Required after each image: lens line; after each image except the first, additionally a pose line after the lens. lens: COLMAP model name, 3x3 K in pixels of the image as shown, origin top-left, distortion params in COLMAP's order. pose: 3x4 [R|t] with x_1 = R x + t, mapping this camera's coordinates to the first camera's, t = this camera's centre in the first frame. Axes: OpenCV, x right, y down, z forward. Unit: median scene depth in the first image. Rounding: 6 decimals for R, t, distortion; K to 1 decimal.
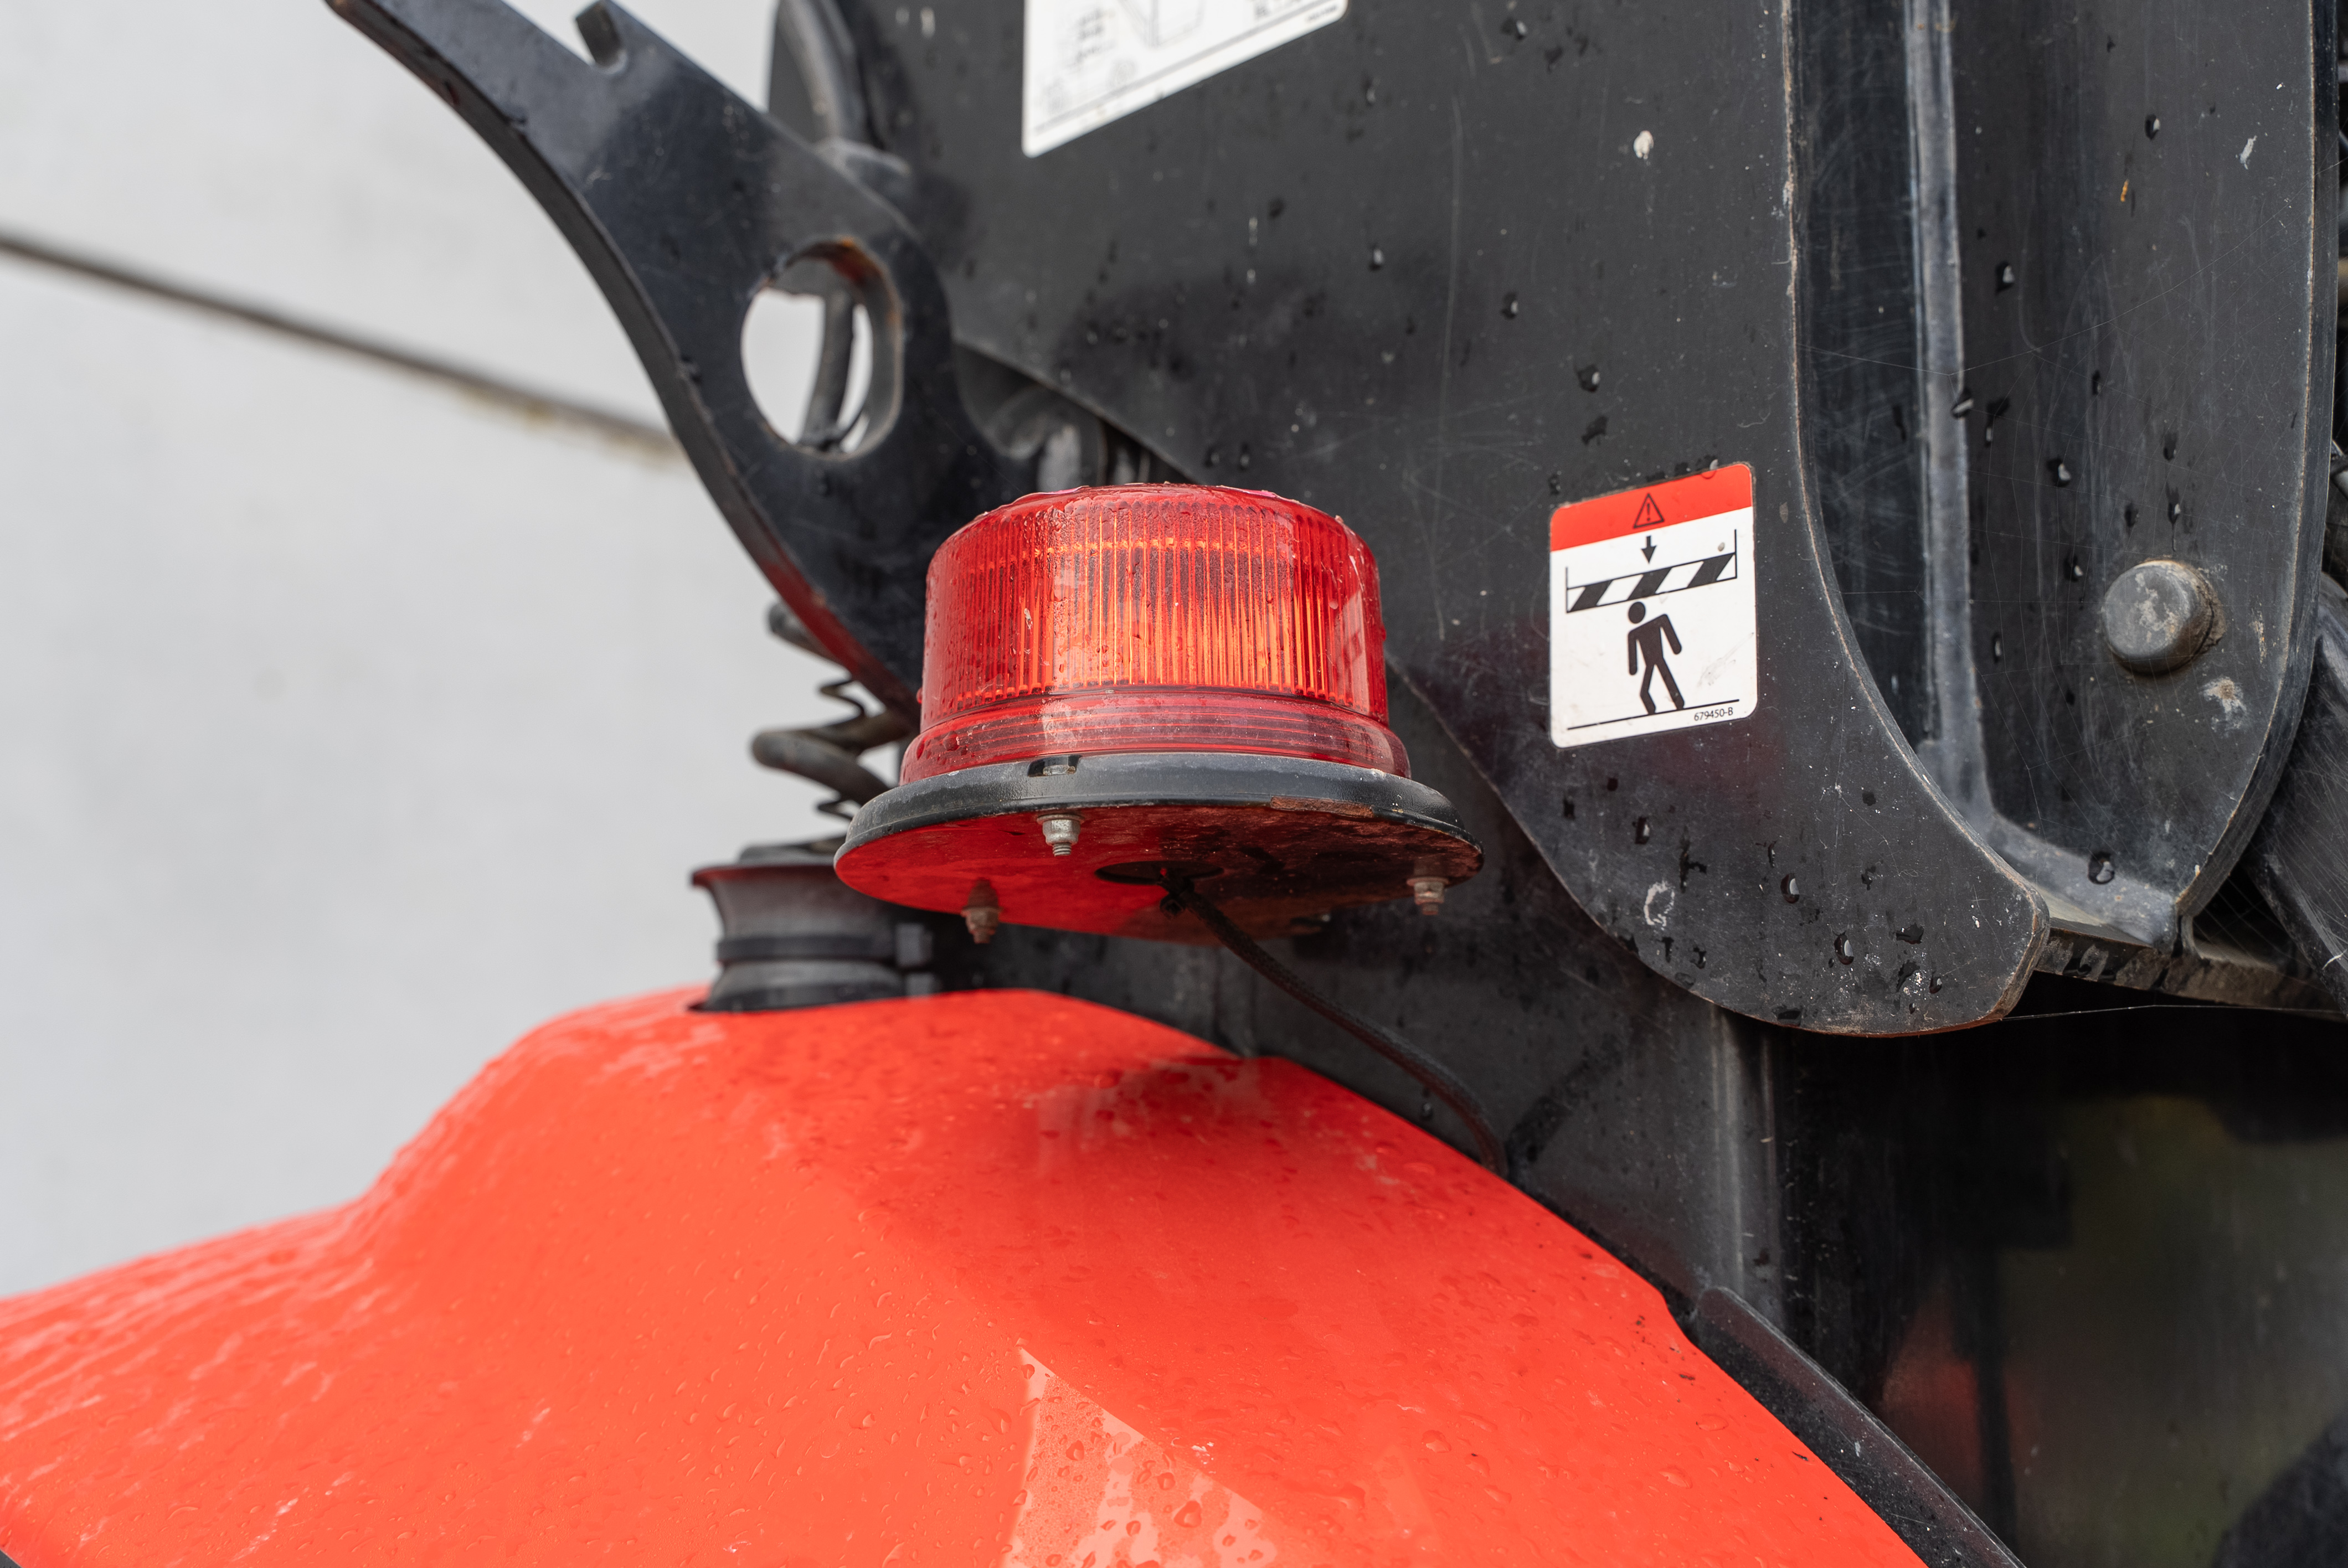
lens RADIAL K [[2812.7, 0, 1175.8], [0, 2812.7, 783.2], [0, 0, 1]] dist [0.006681, 0.005471]
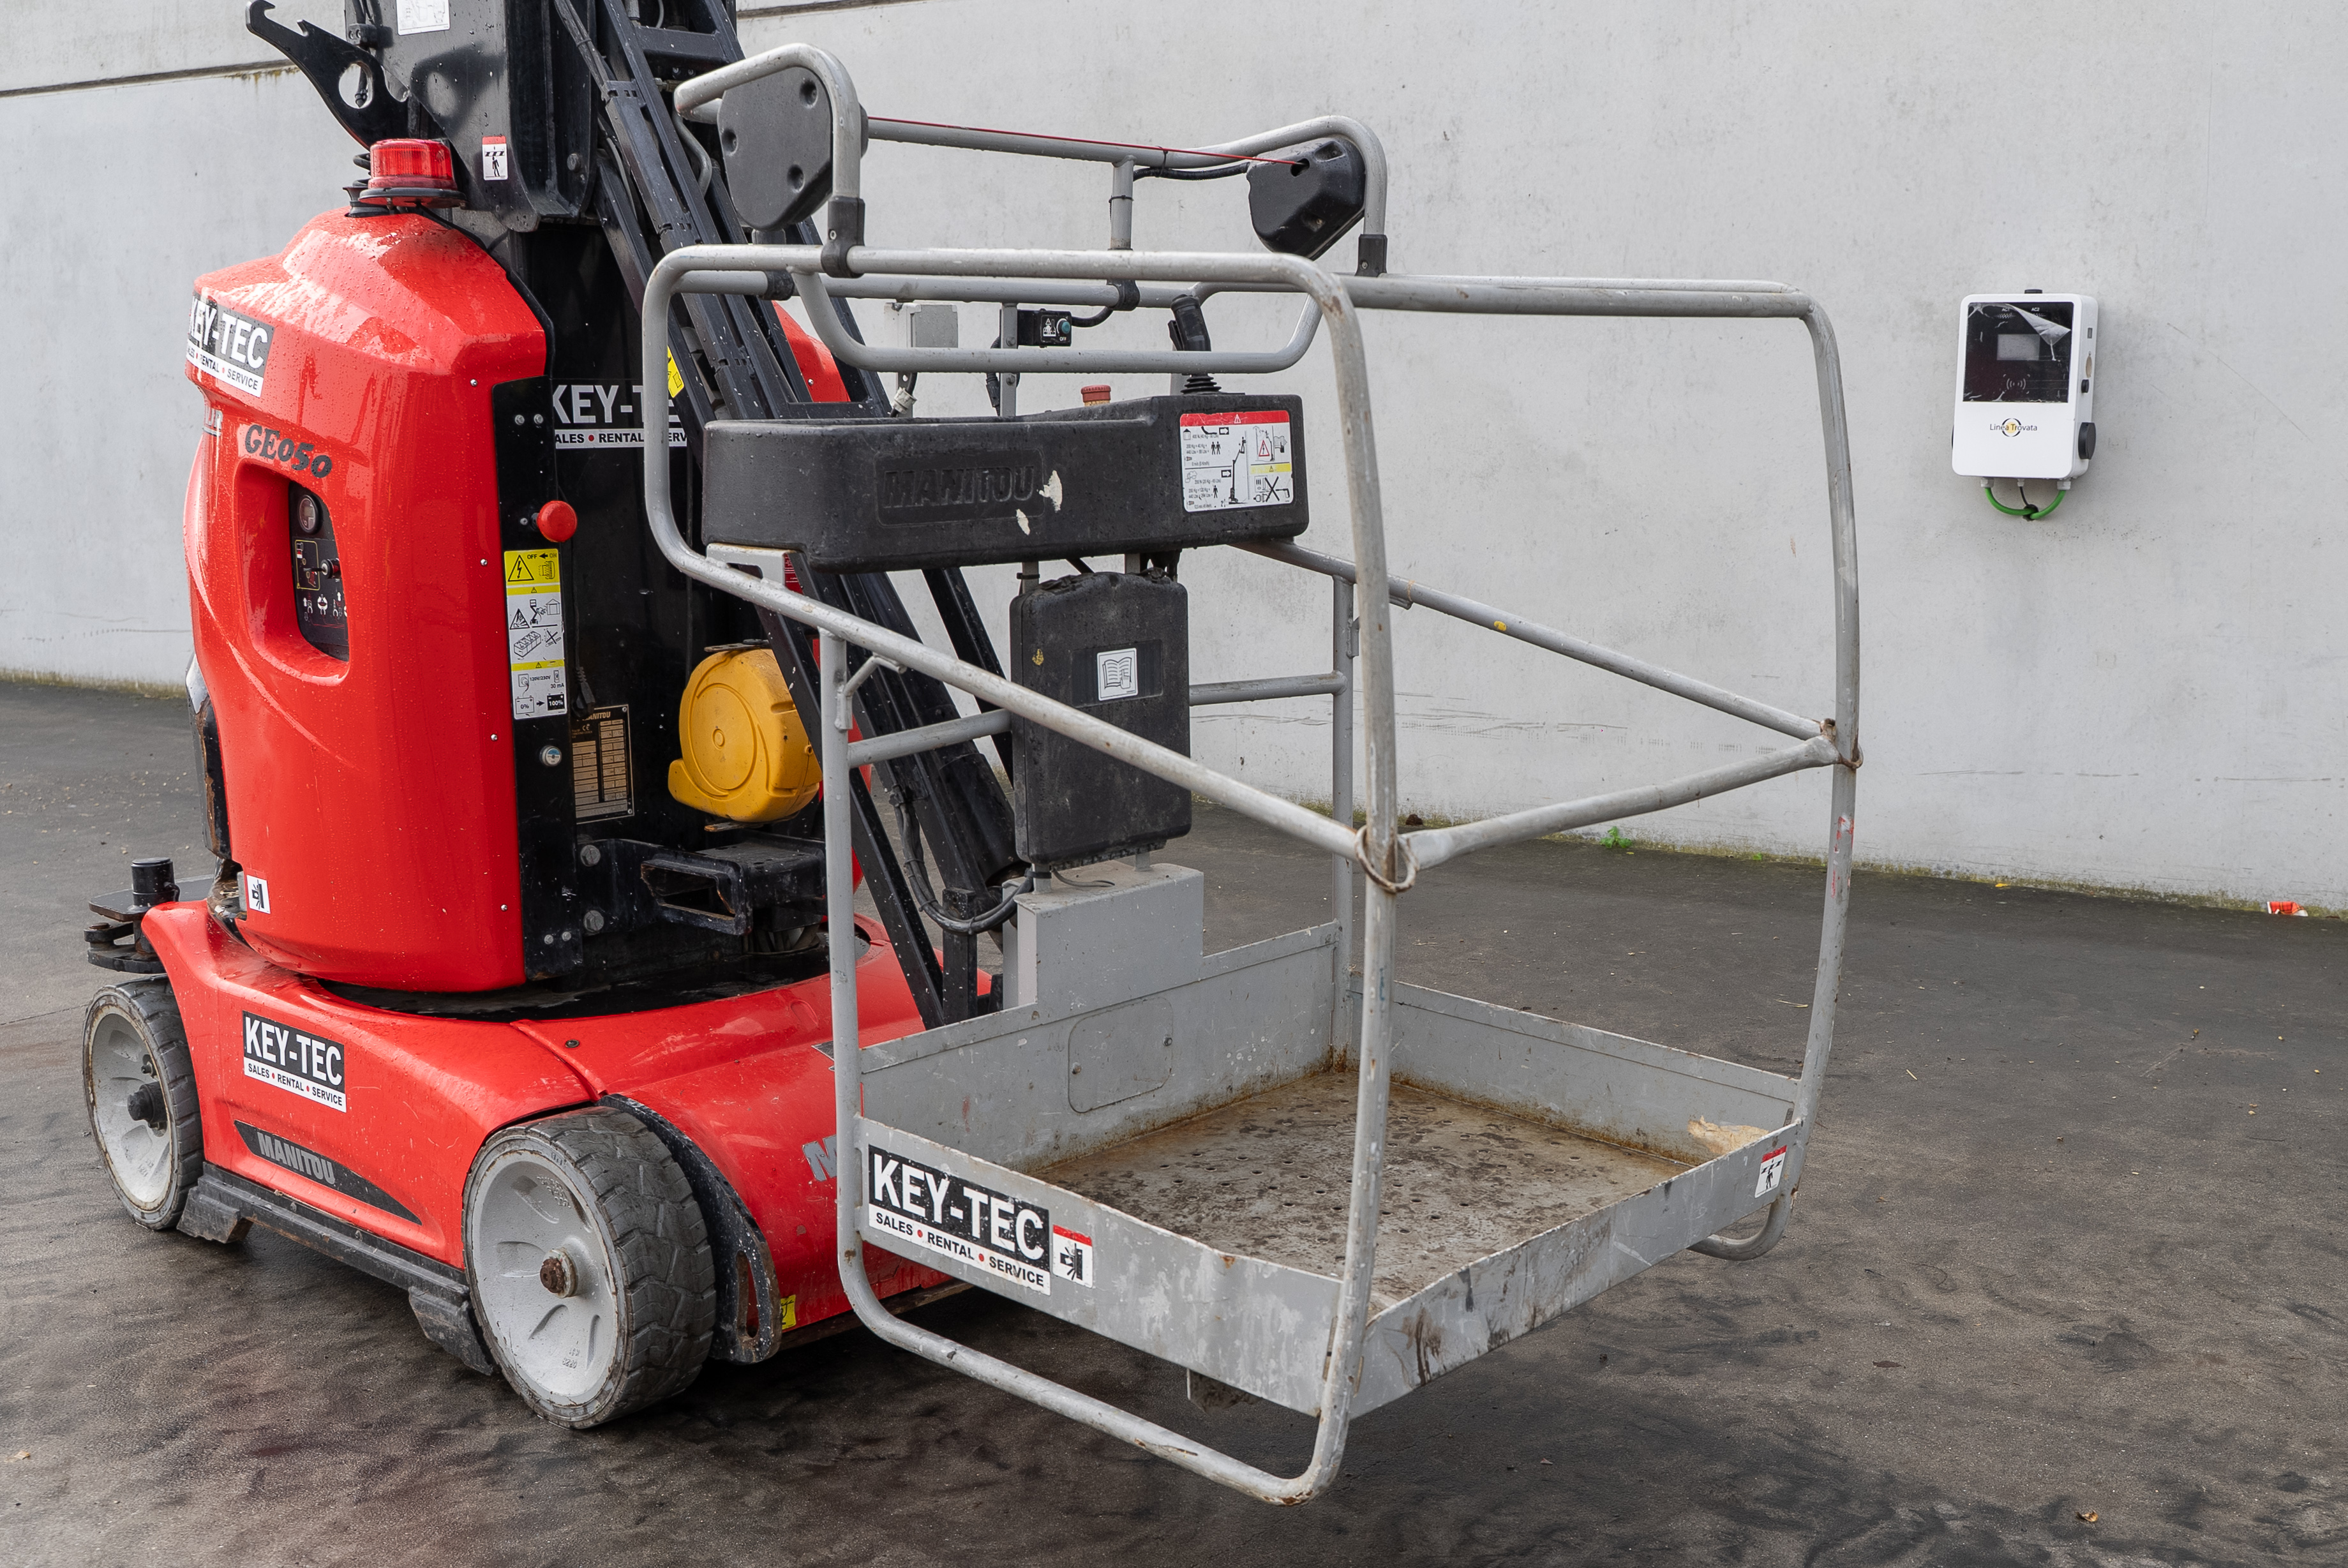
lens RADIAL K [[2426.5, 0, 1317.6], [0, 2426.5, 849.6], [0, 0, 1]] dist [-0.007199, -0.001455]
pose [[0.989803, -0.020288, 0.140991, 1.153893], [-0.033958, 0.927659, 0.371880, -0.680287], [-0.138337, -0.372876, 0.917511, -4.595271]]
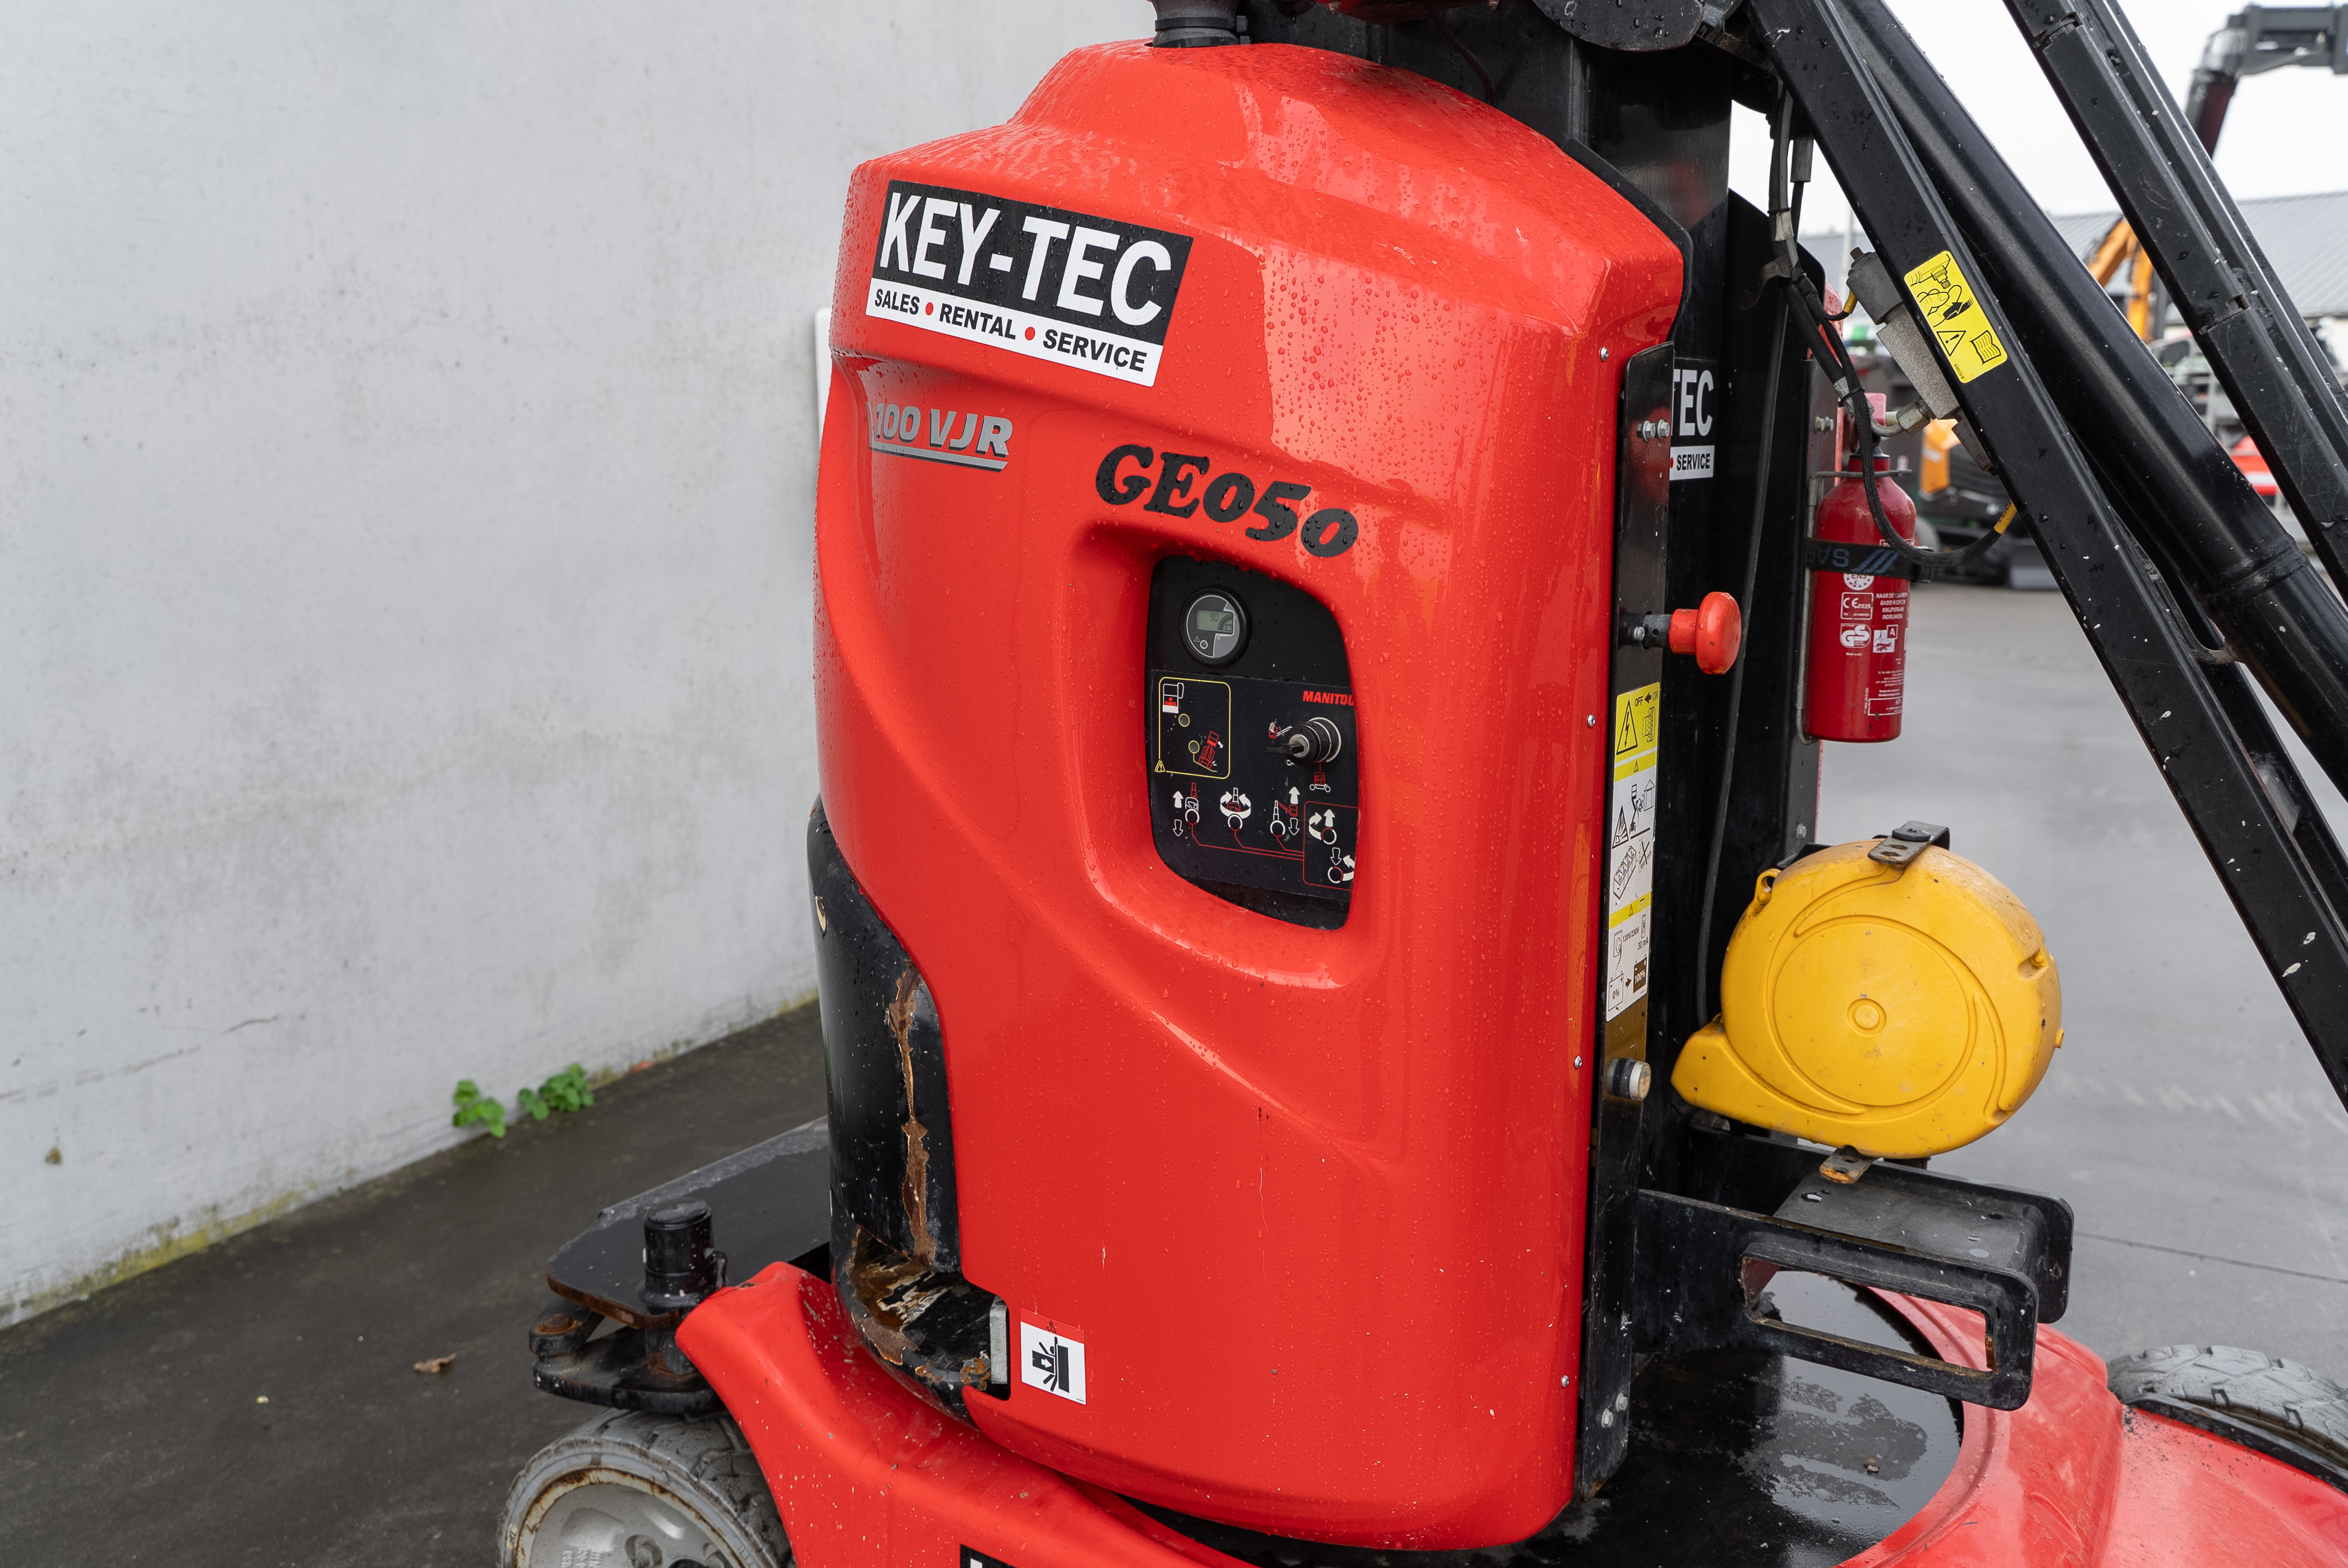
lens RADIAL K [[1892.6, 0, 1154.3], [0, 1892.6, 776.6], [0, 0, 1]] dist [0.004695, -0.006858]
pose [[0.972343, -0.045264, 0.229131, -0.779319], [-0.043454, 0.928852, 0.367893, 0.080958], [-0.229482, -0.367675, 0.901196, -1.070491]]
